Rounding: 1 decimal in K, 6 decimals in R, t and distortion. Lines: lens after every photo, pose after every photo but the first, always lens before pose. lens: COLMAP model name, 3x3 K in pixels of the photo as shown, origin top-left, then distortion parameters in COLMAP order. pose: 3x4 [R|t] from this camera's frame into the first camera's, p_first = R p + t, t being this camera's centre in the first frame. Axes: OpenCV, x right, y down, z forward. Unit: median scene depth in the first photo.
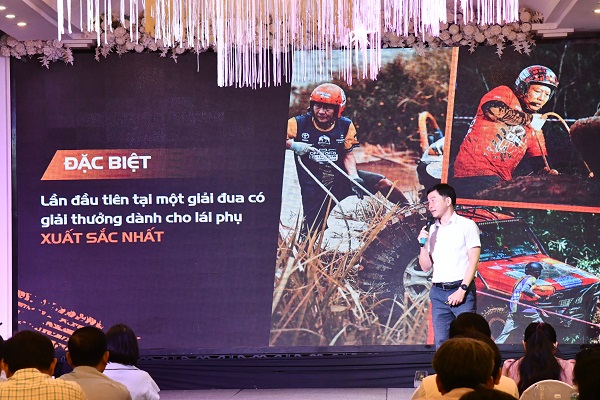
lens RADIAL K [[2200.7, 0, 300.0], [0, 2200.7, 200.0], [0, 0, 1]] dist [0.768656, -2.988077]
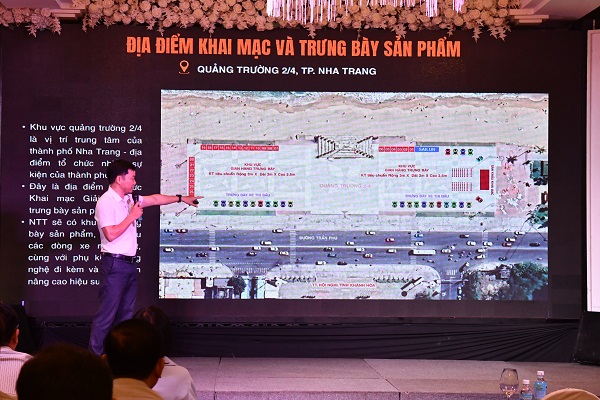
lens RADIAL K [[1491.5, 0, 300.0], [0, 1491.5, 200.0], [0, 0, 1]] dist [0.358842, -0.517989]
pose [[0.996667, 0.025115, 0.077620, -0.047447], [-0.025264, 0.999680, 0.000945, 0.011943], [-0.077571, -0.002902, 0.996983, 0.323489]]
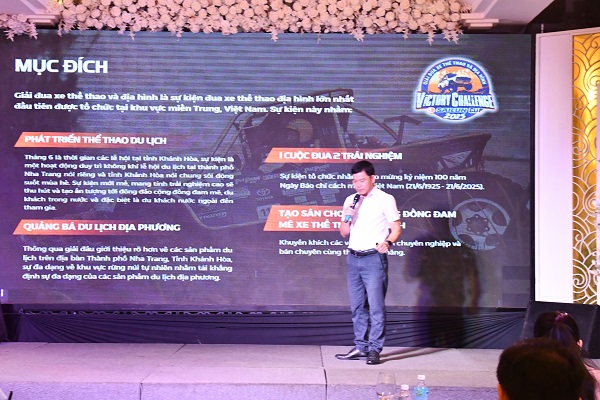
lens RADIAL K [[1218.5, 0, 300.0], [0, 1218.5, 200.0], [0, 0, 1]] dist [0.167774, 0.147478]
pose [[0.999087, 0.025761, 0.034078, 0.007549], [-0.025806, 0.999667, 0.000855, 0.014327], [-0.034044, -0.001734, 0.999419, 0.422708]]
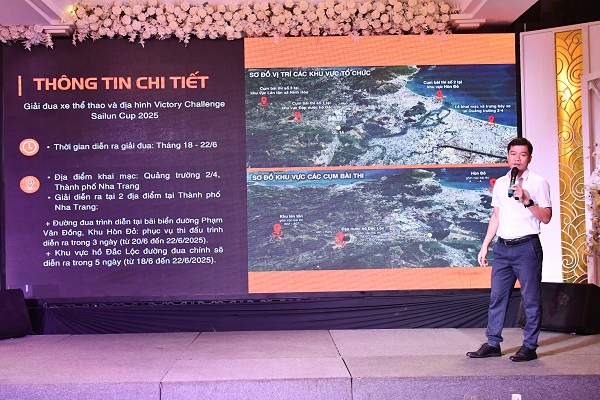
lens RADIAL K [[940.8, 0, 300.0], [0, 940.8, 200.0], [0, 0, 1]] dist [0.042489, 0.052587]
pose [[0.998322, -0.002294, 0.057862, -0.003530], [0.002353, 0.999997, -0.000965, 0.019125], [-0.057860, 0.001100, 0.998324, 0.538013]]
